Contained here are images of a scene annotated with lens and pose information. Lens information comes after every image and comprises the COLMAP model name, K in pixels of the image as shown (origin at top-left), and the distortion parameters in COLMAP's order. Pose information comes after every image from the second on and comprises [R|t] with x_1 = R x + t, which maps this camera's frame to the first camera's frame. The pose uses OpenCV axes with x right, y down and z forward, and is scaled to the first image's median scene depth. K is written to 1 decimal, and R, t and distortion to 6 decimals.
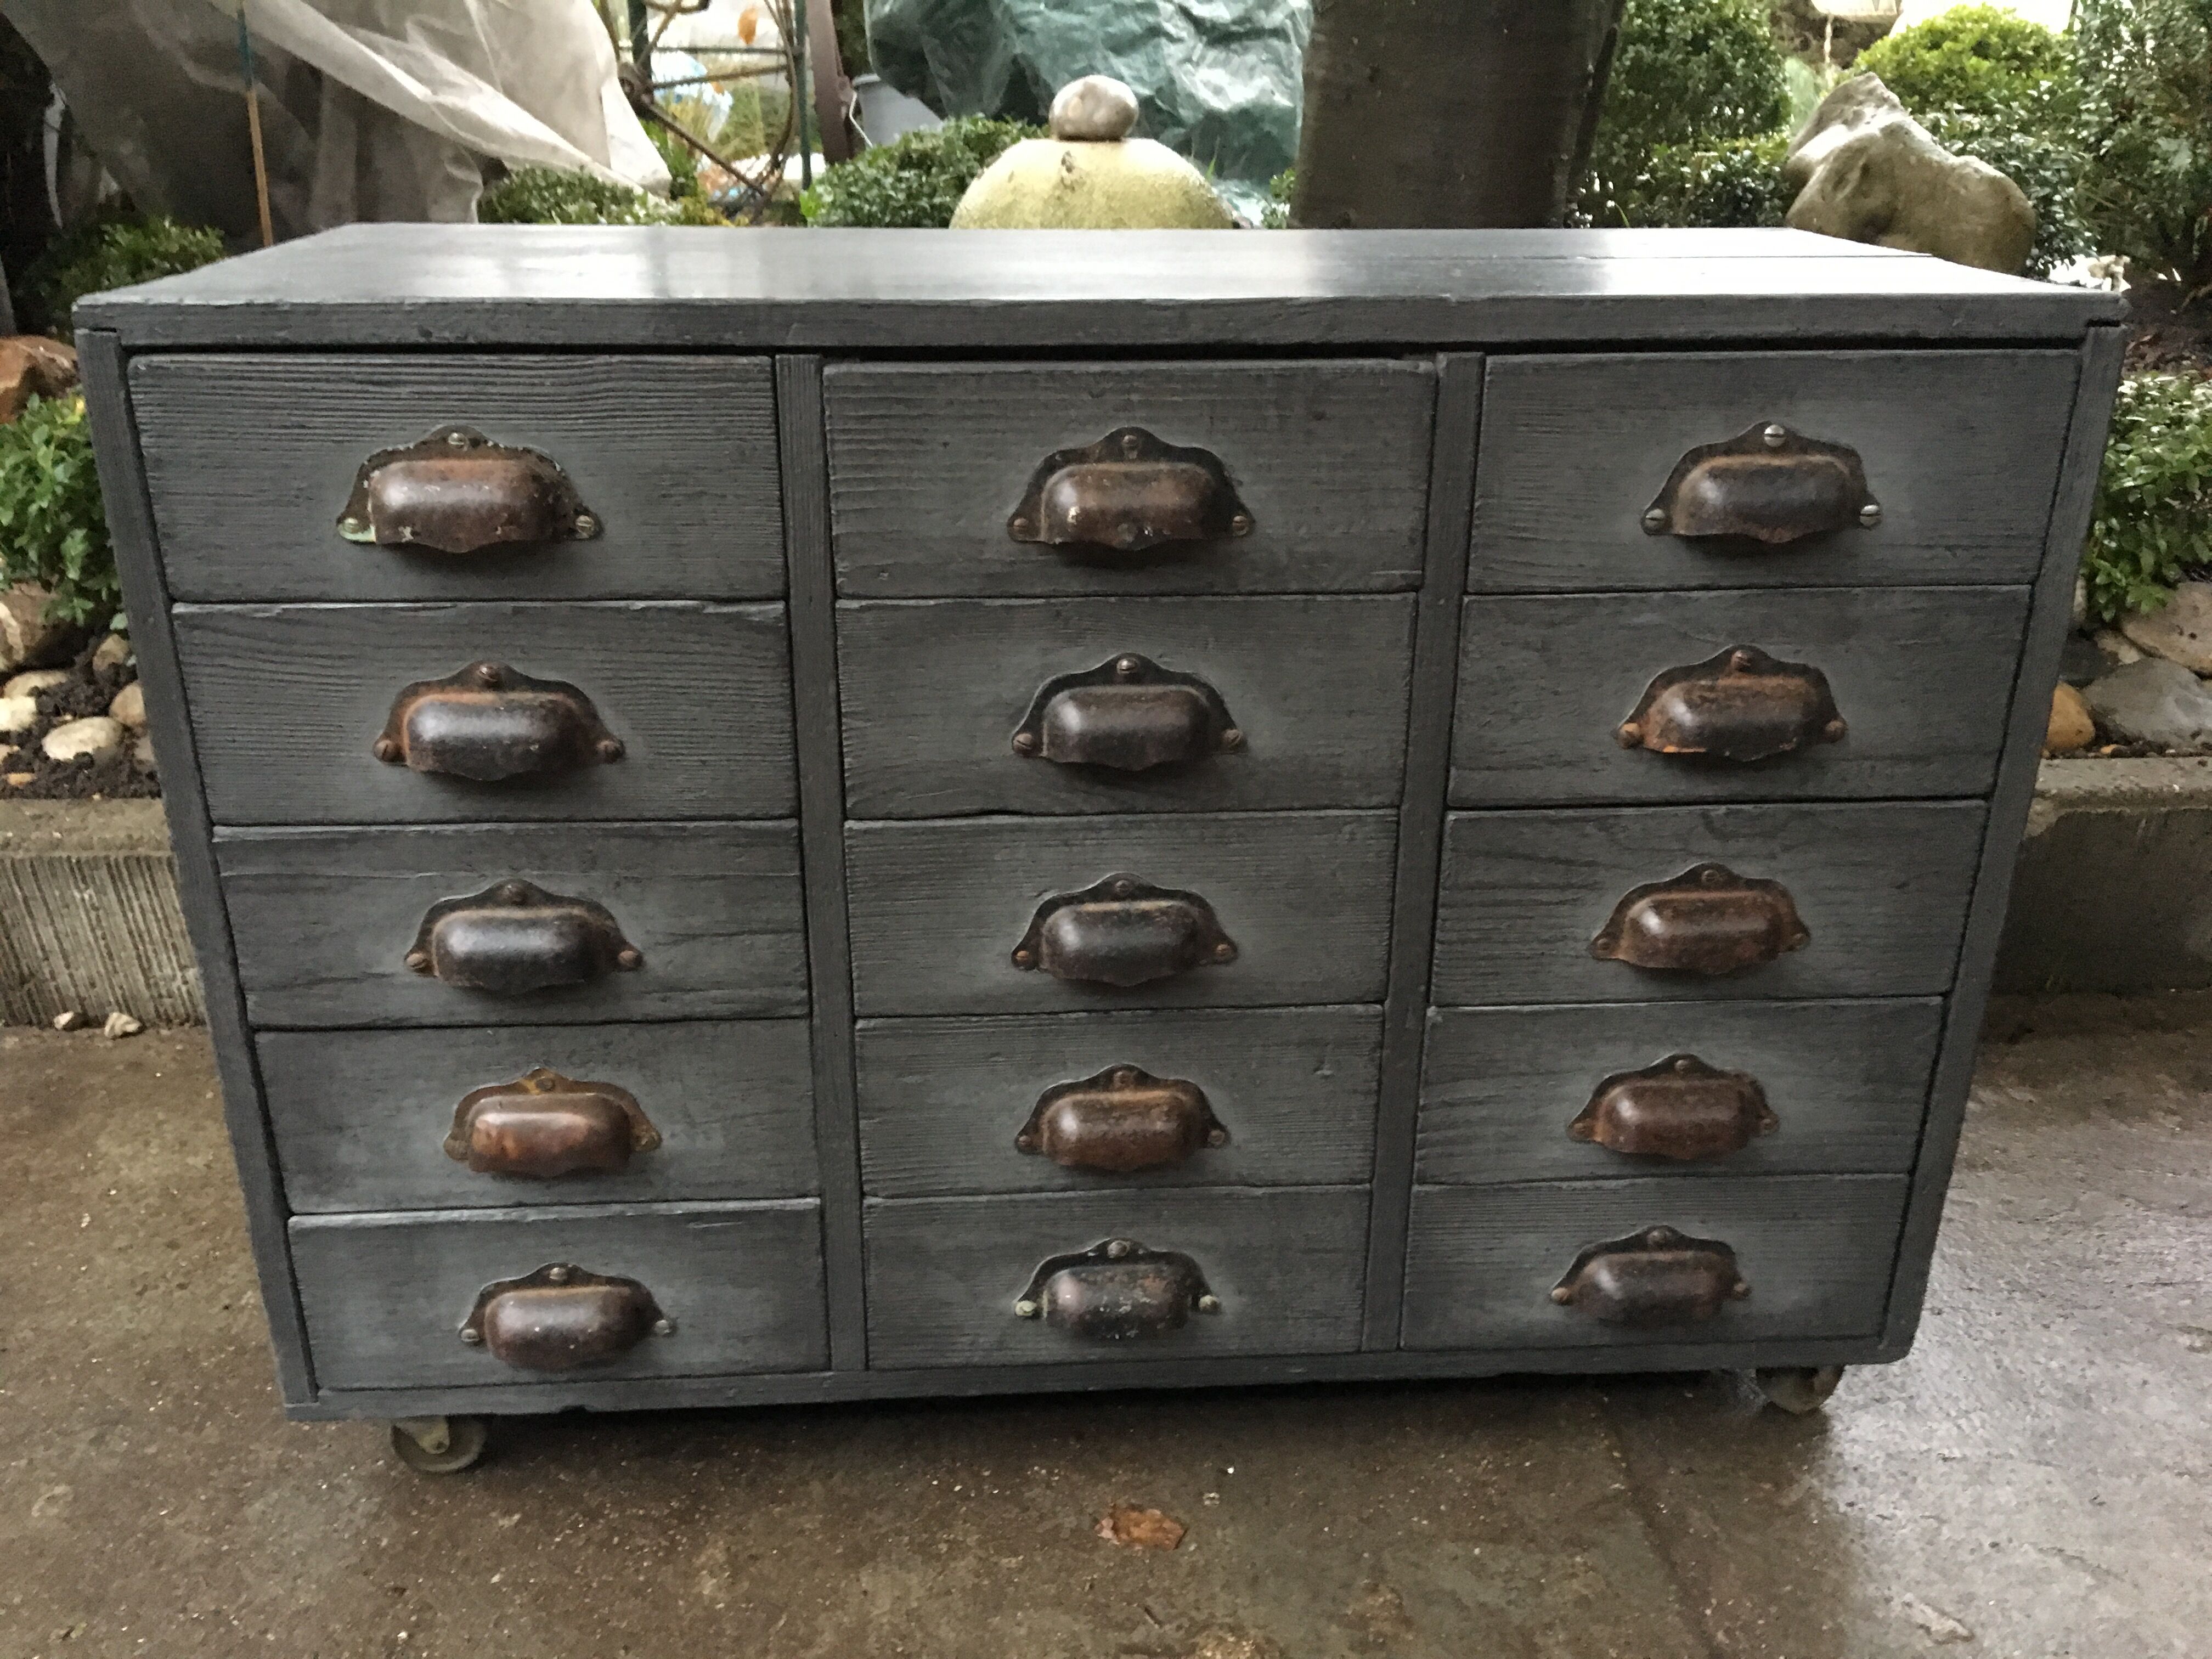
lens RADIAL K [[1845.2, 0, 1098.8], [0, 1845.2, 833.9], [0, 0, 1]] dist [0.093268, -0.142202]
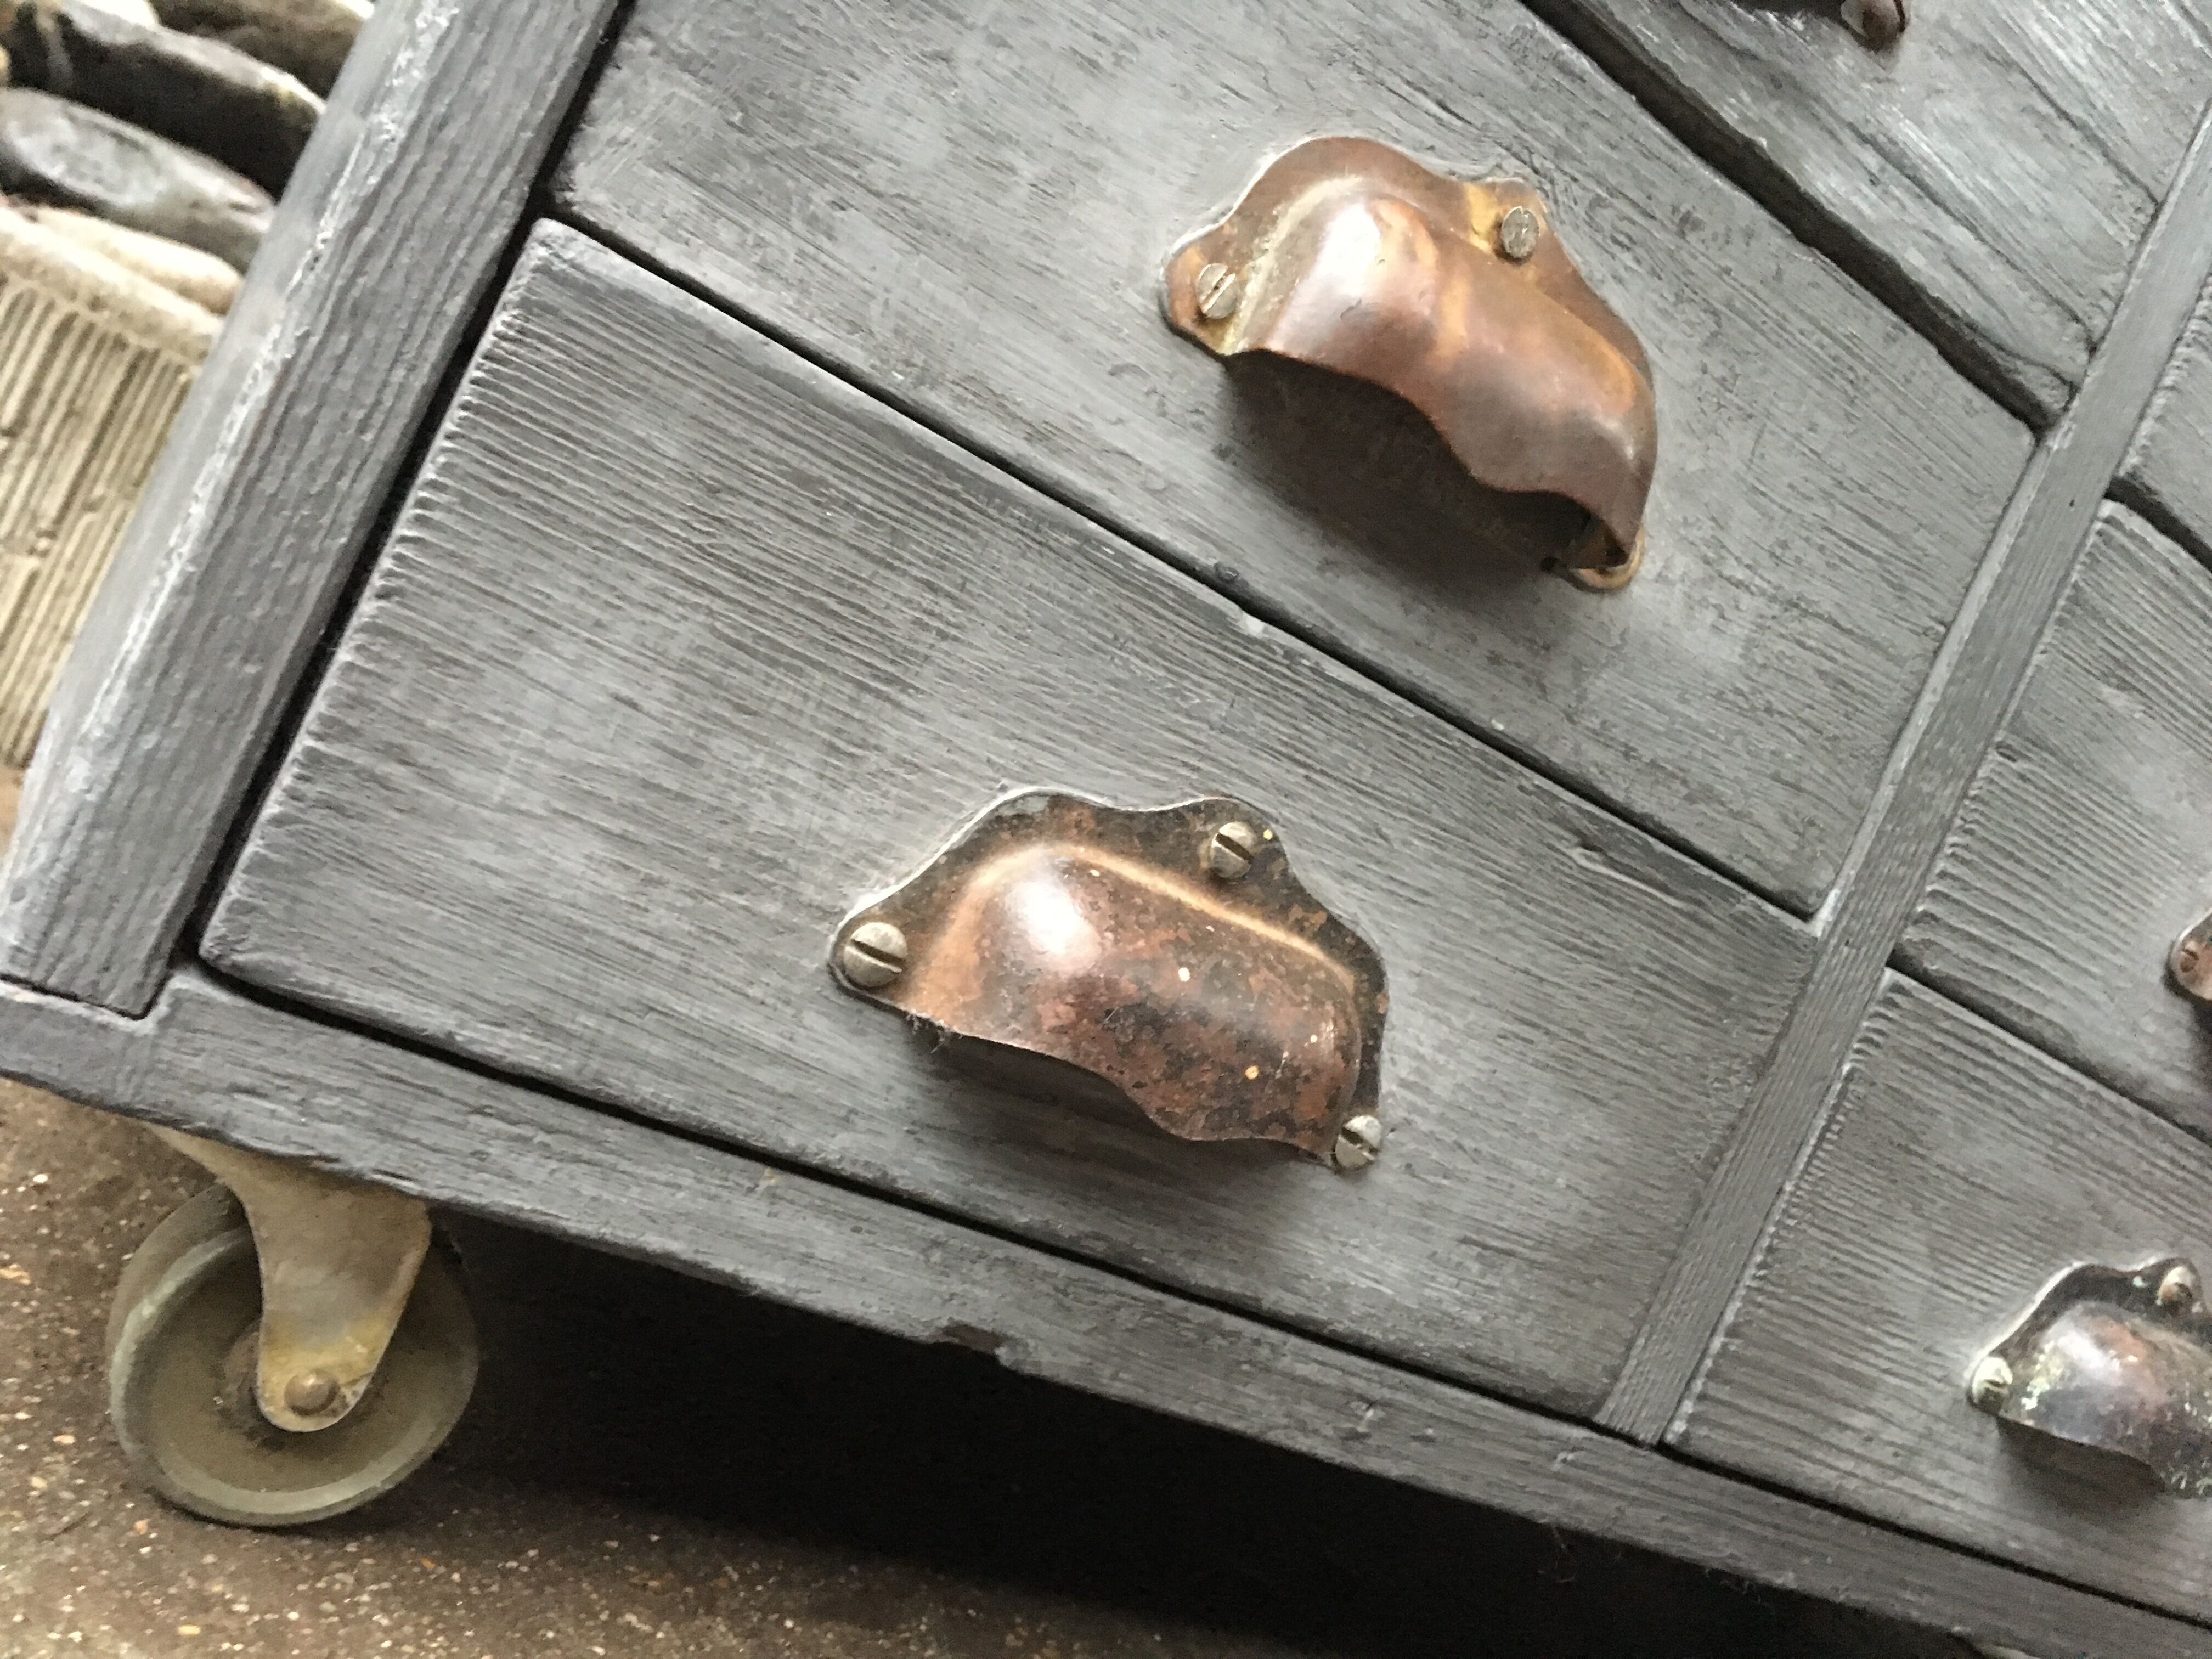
lens RADIAL K [[1882.5, 0, 1111.6], [0, 1882.5, 832.4], [0, 0, 1]] dist [0.084332, -0.143284]
pose [[0.815880, 0.375057, 0.440081, -0.474422], [-0.229176, 0.908514, -0.349400, 0.371137], [-0.530865, 0.184212, 0.827193, 0.799405]]
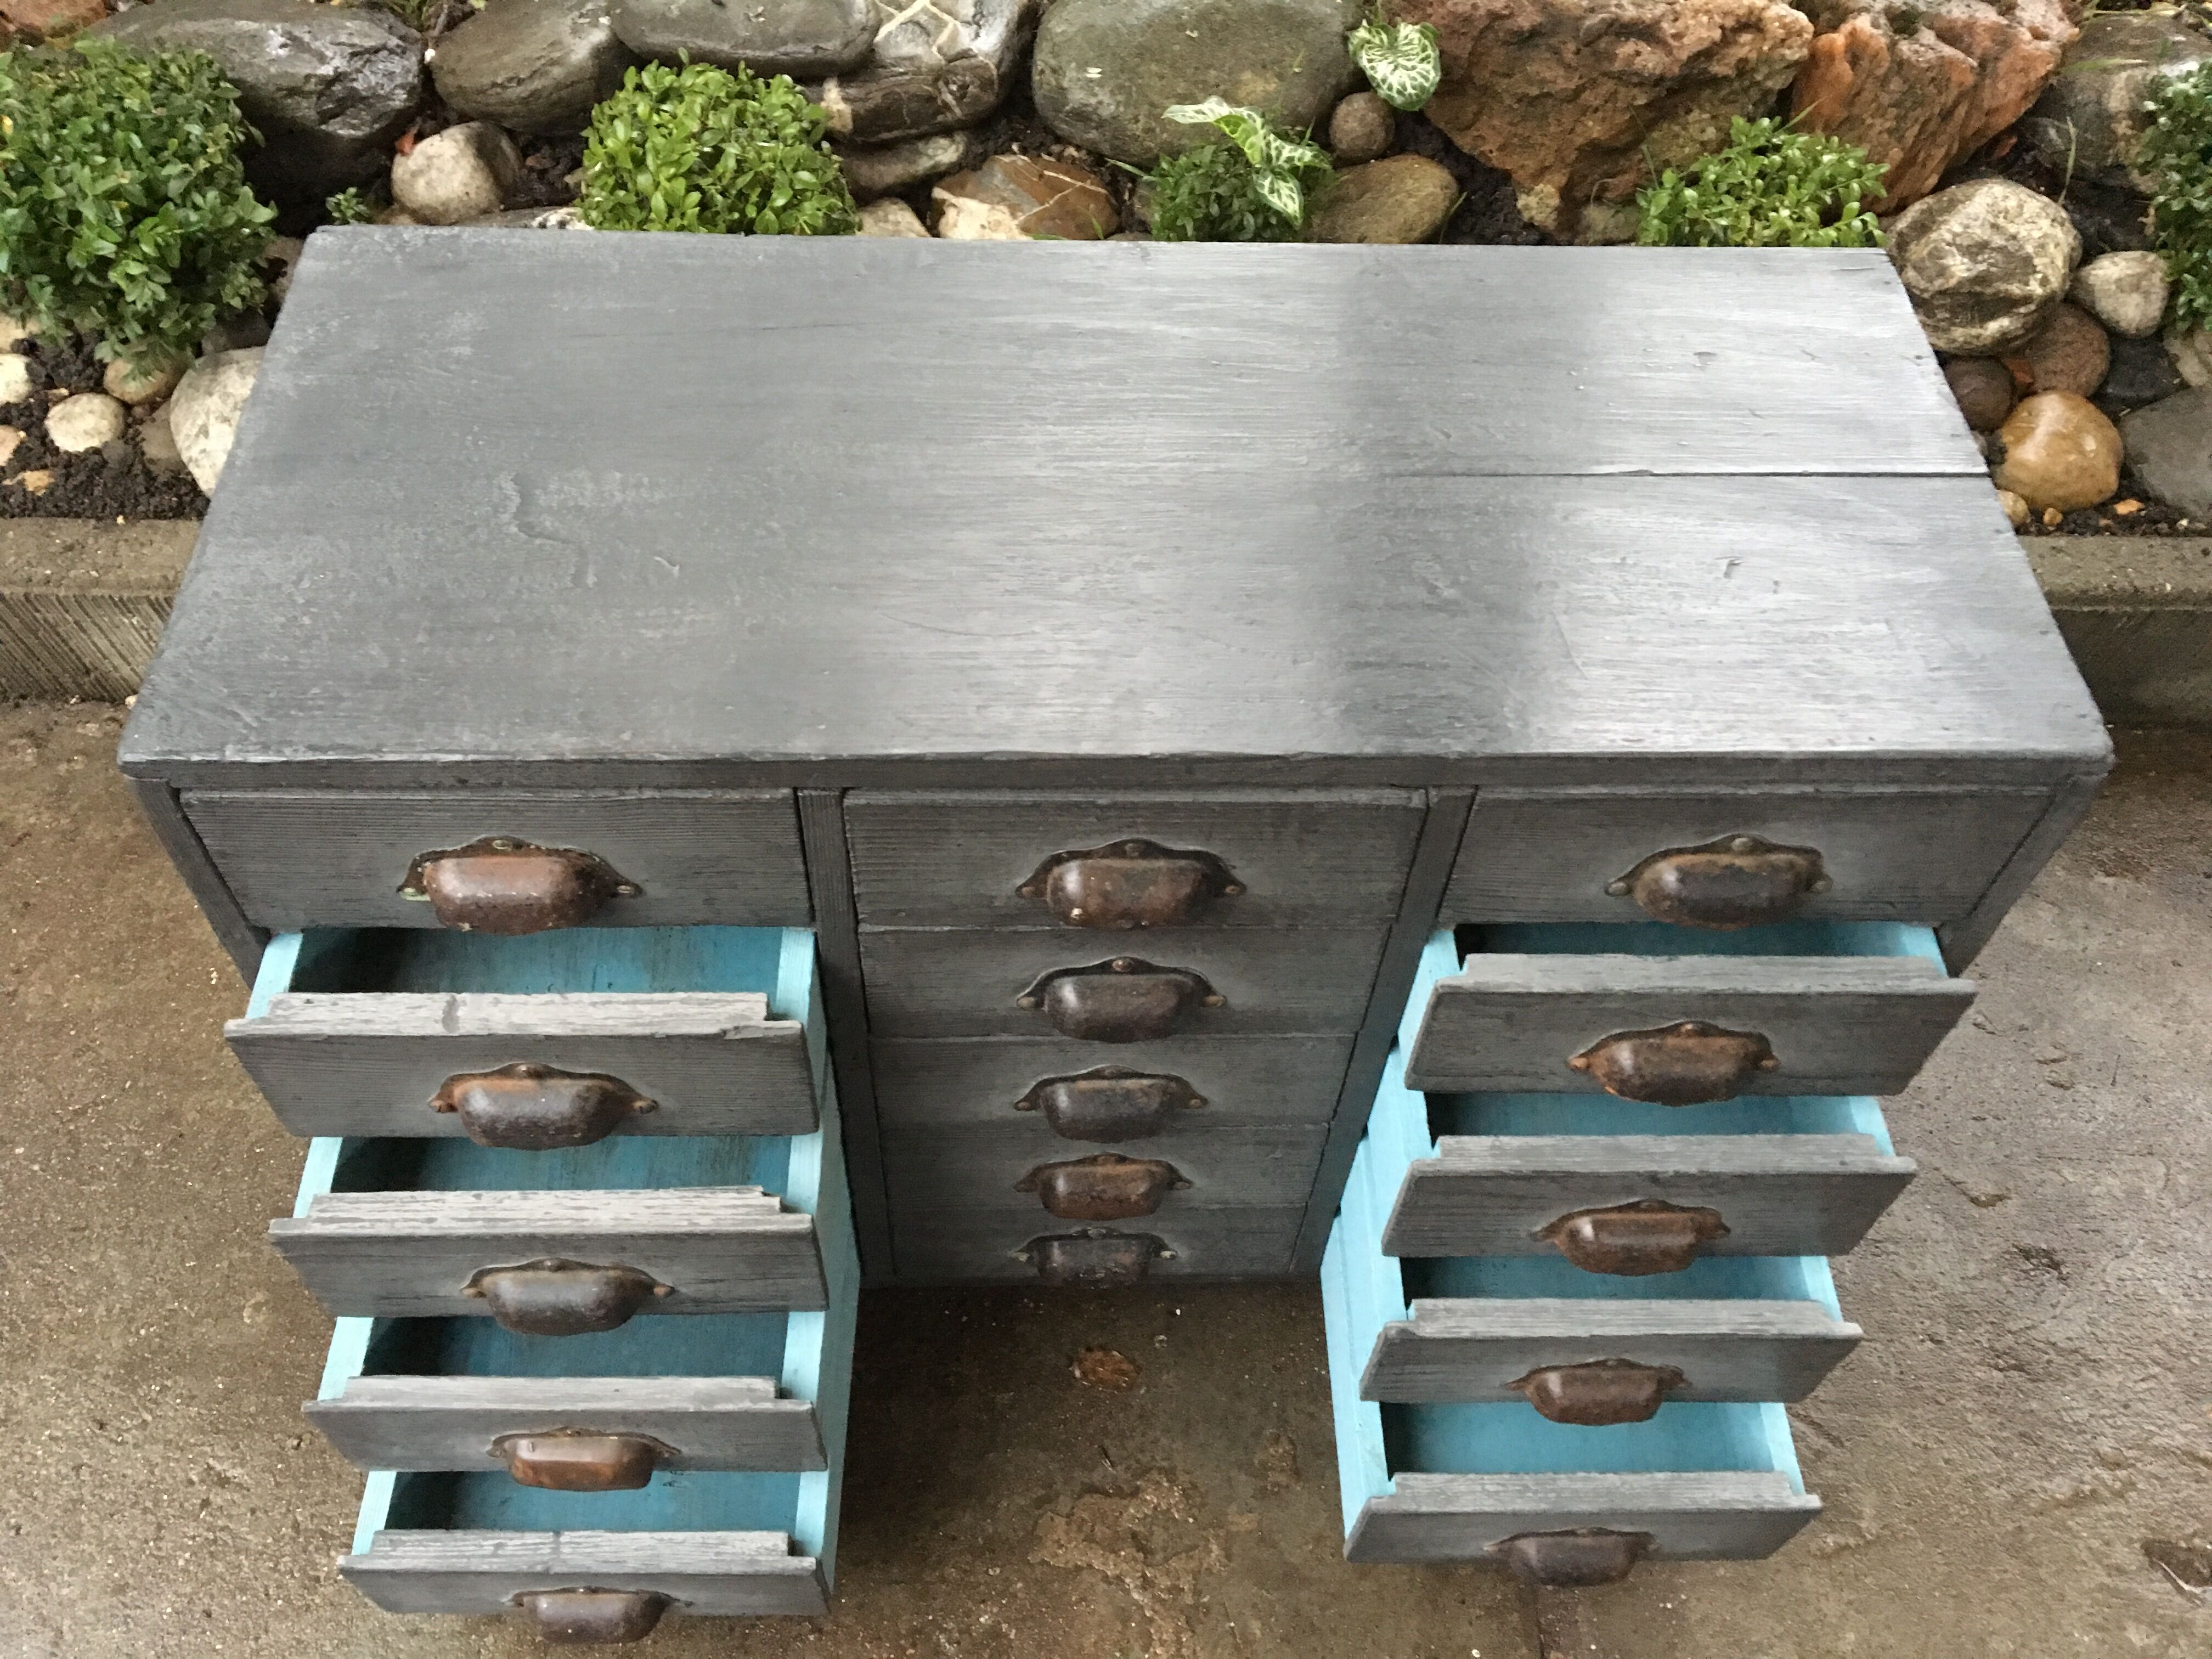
lens RADIAL K [[1843.1, 0, 1097.0], [0, 1843.1, 829.8], [0, 0, 1]] dist [0.079519, -0.097408]
pose [[0.999060, 0.042970, 0.005791, -0.008971], [-0.039966, 0.860841, 0.507303, -0.680802], [0.016814, -0.507057, 0.861748, 0.084584]]
